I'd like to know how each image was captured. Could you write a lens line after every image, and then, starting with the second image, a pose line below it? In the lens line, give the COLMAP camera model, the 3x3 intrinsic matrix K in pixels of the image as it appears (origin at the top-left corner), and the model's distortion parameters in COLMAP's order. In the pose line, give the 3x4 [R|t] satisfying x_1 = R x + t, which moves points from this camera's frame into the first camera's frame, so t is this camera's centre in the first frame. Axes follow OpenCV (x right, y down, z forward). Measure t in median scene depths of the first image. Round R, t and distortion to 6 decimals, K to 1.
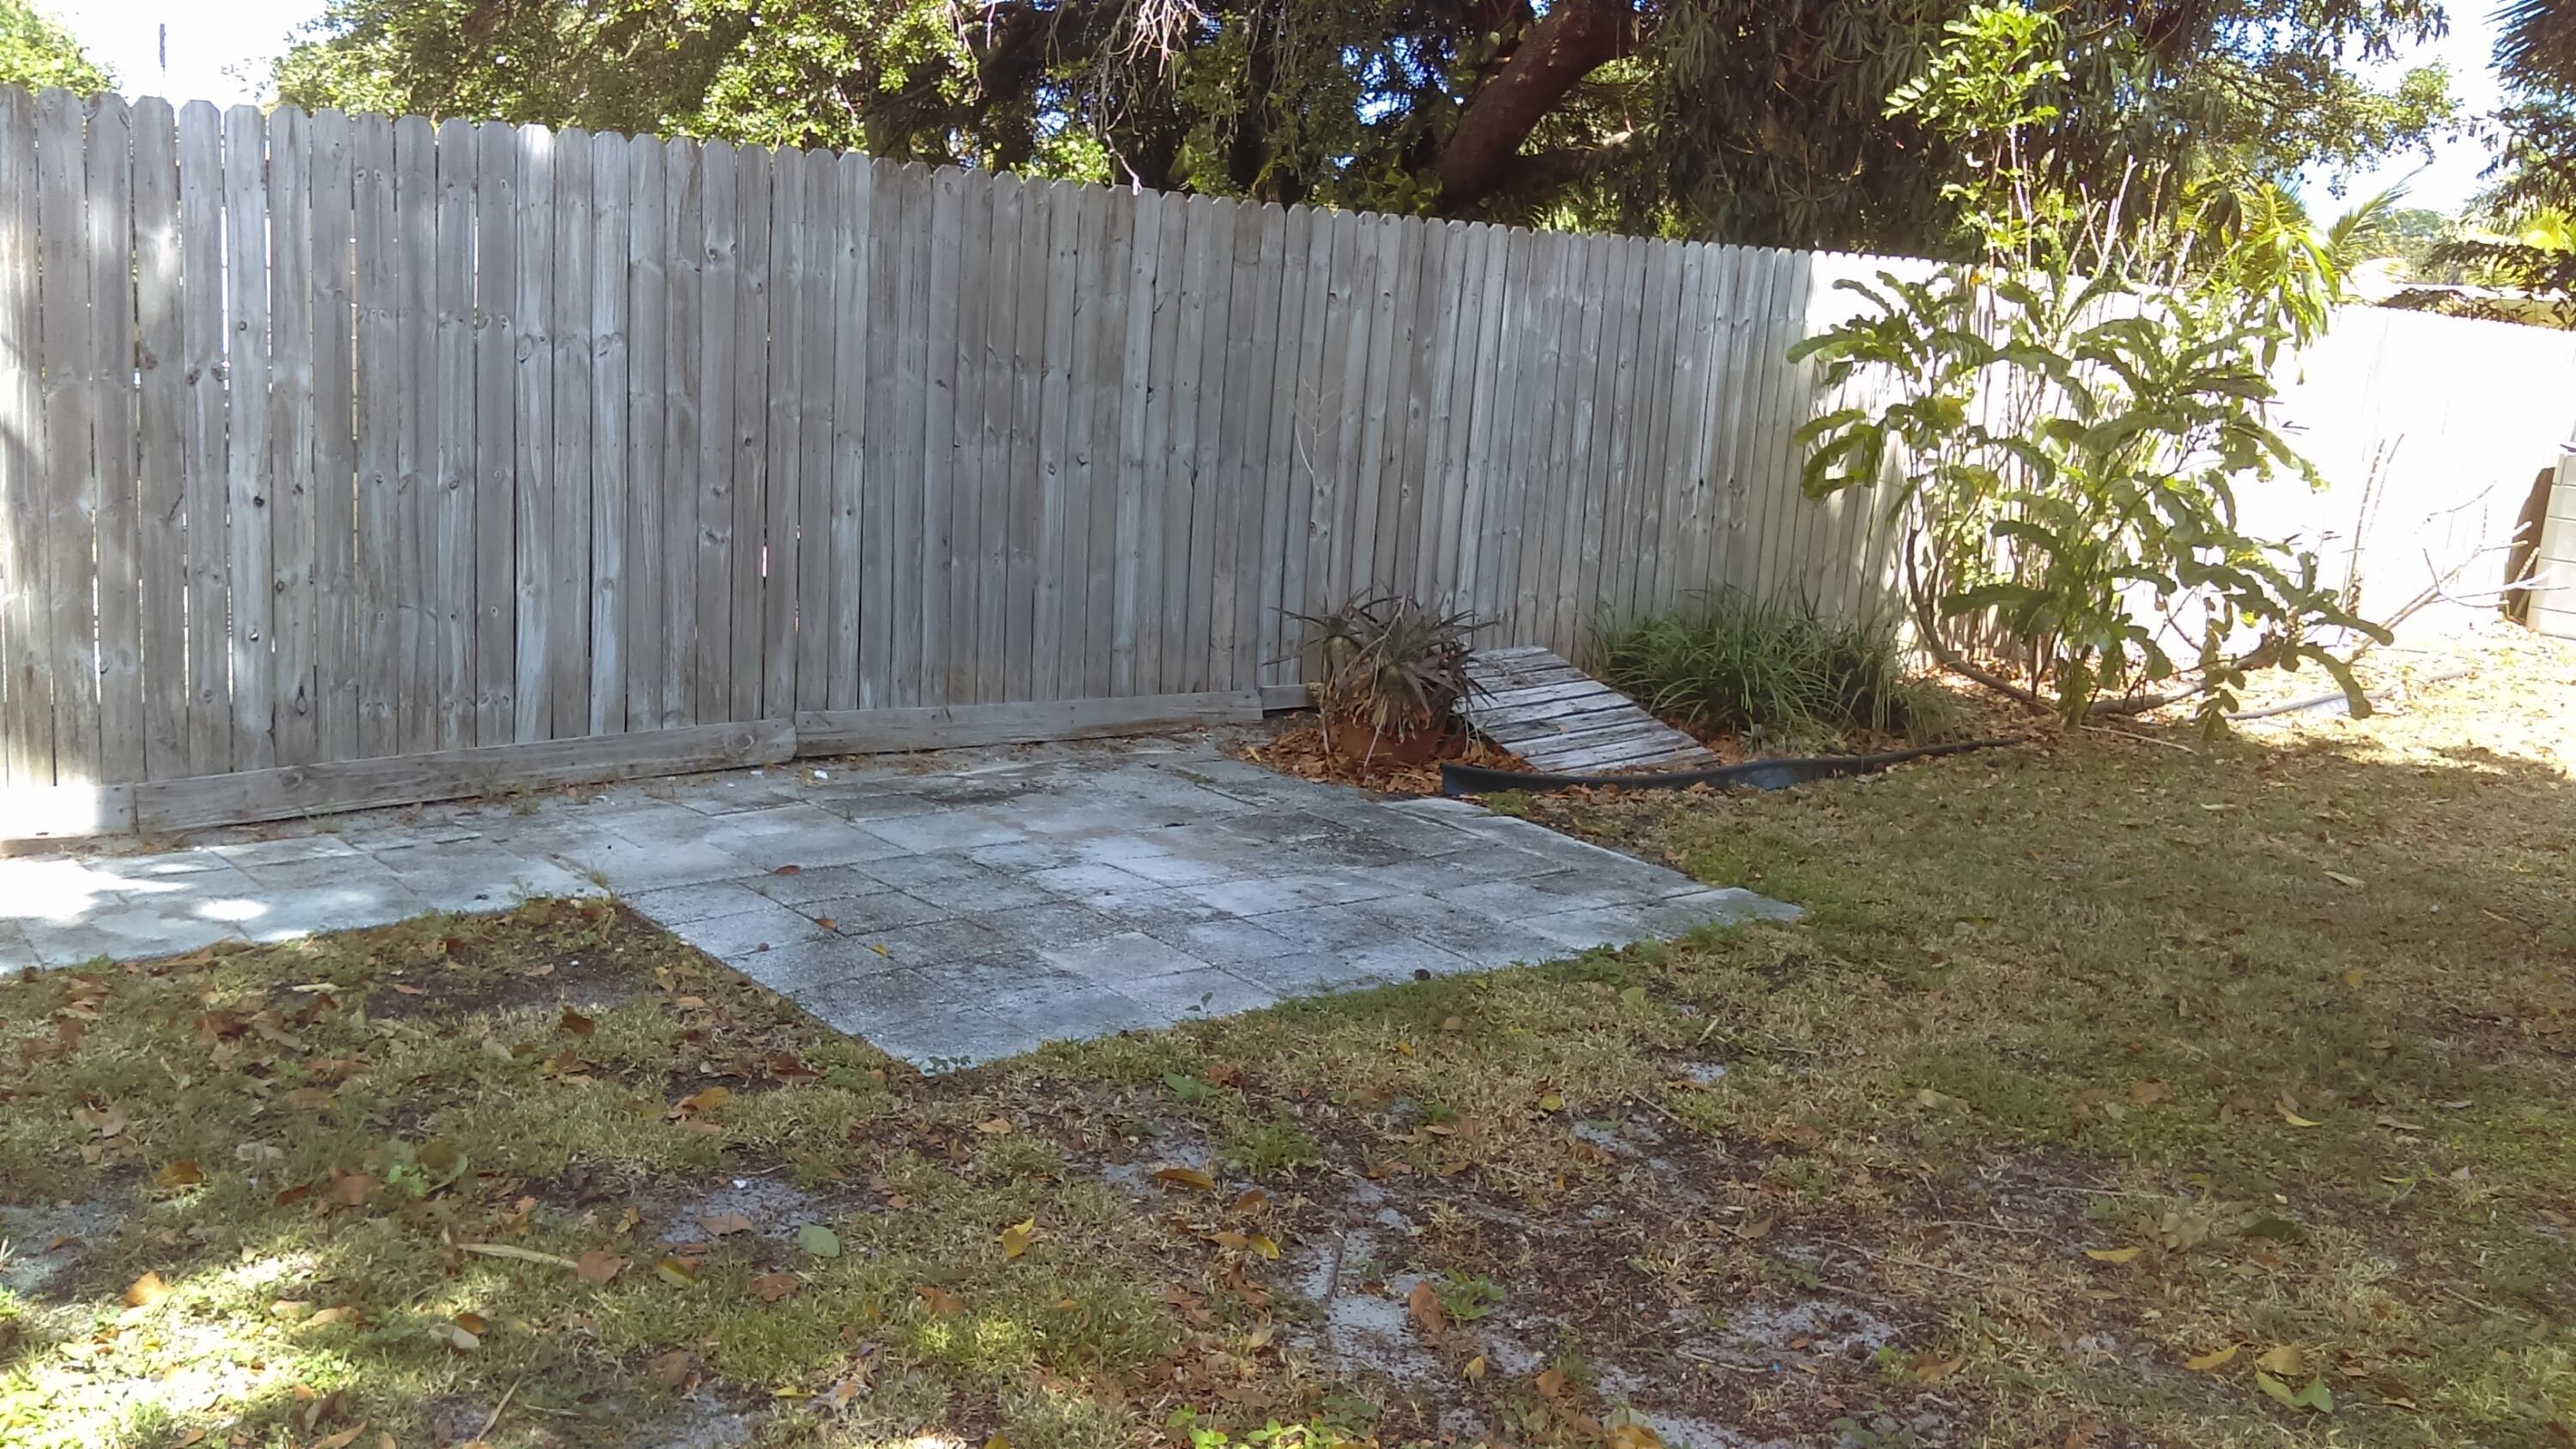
lens RADIAL K [[2239.4, 0, 1288.0], [0, 2239.4, 724.5], [0, 0, 1]] dist [0.172552, -0.464032]
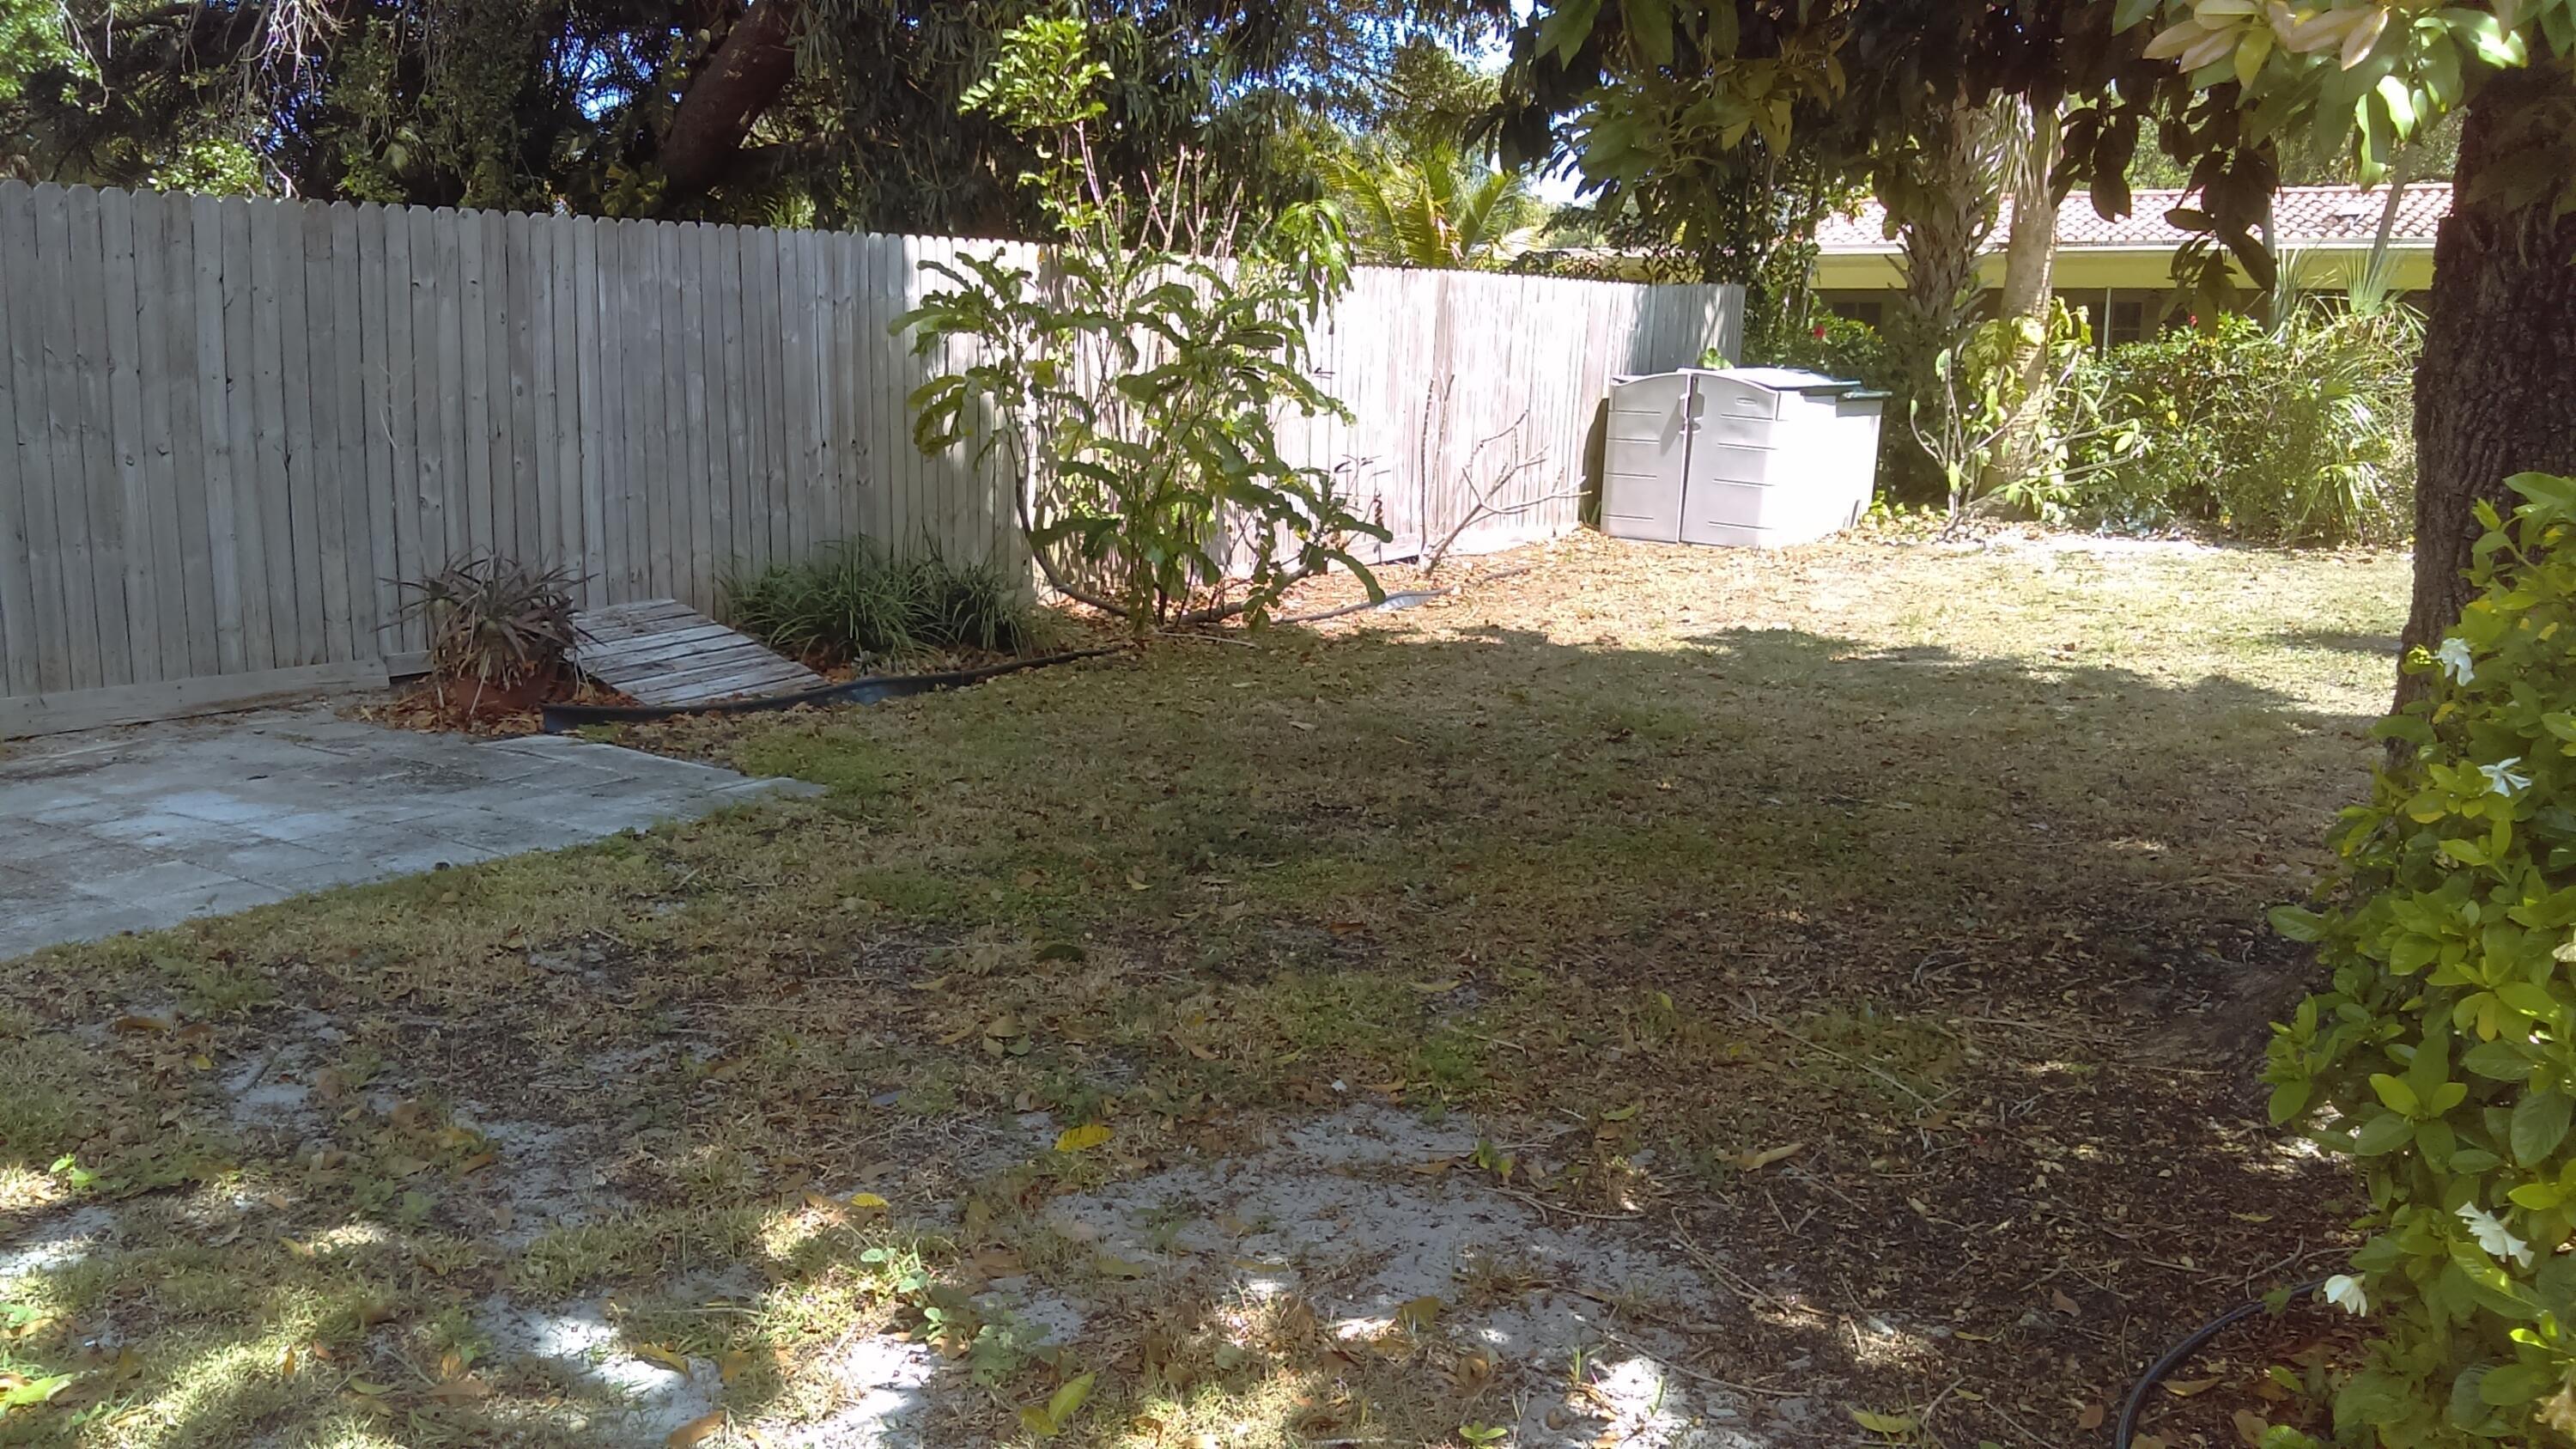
lens RADIAL K [[2239.5, 0, 1296.0], [0, 2239.5, 705.0], [0, 0, 1]] dist [0.143031, -0.314713]
pose [[0.957430, -0.092803, 0.273340, 0.106906], [0.093657, 0.995555, 0.009952, 0.037216], [-0.273049, 0.016072, 0.961866, -0.153583]]
